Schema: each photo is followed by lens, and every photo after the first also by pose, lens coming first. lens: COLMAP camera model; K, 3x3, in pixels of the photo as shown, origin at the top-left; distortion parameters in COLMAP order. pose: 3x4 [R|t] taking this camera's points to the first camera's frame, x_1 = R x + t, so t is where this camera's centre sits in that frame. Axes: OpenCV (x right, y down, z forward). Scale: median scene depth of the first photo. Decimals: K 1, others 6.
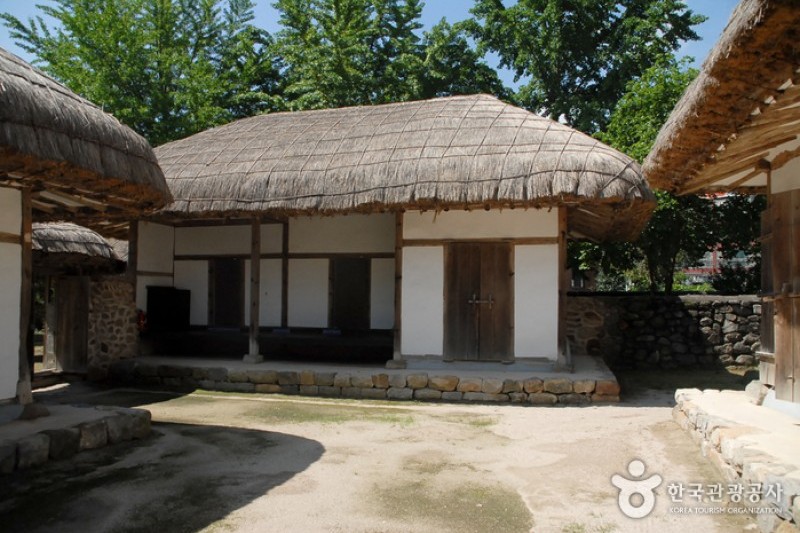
lens RADIAL K [[637.5, 0, 397.6], [0, 637.5, 279.4], [0, 0, 1]] dist [-0.170919, 0.179922]
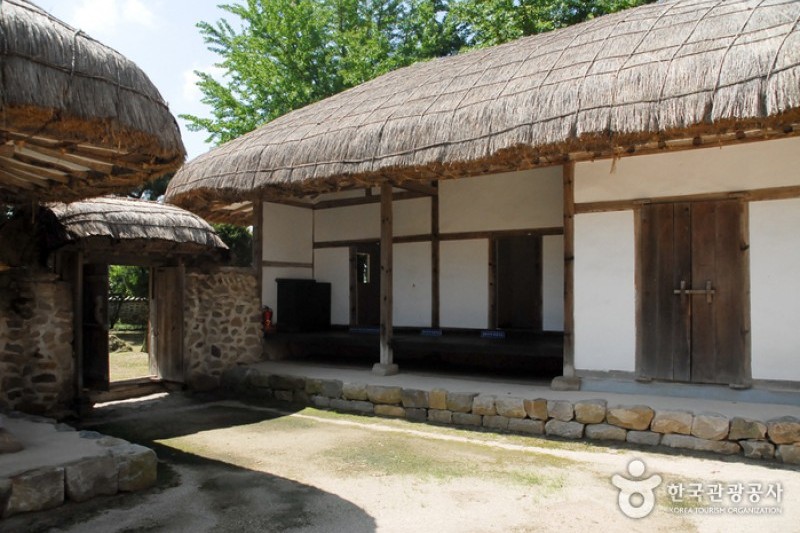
lens RADIAL K [[637.5, 0, 397.6], [0, 637.5, 279.4], [0, 0, 1]] dist [-0.170919, 0.179922]
pose [[0.934158, -0.017554, -0.356429, 0.073722], [0.019805, 0.999800, 0.002669, 0.014836], [0.356311, -0.009552, 0.934319, 0.300224]]
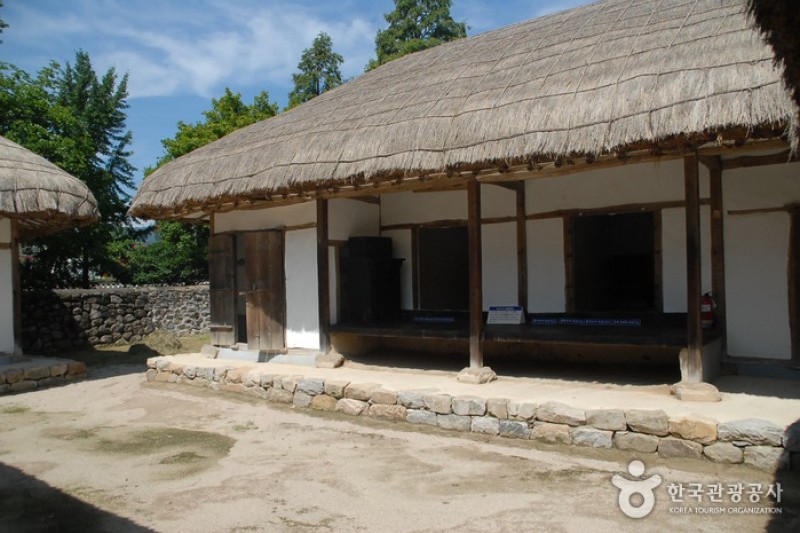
lens RADIAL K [[637.5, 0, 397.6], [0, 637.5, 279.4], [0, 0, 1]] dist [-0.170919, 0.179922]
pose [[0.358378, -0.020946, 0.933342, -0.502275], [-0.000013, 0.999748, 0.022442, -0.026251], [-0.933577, -0.008055, 0.358288, -0.030463]]
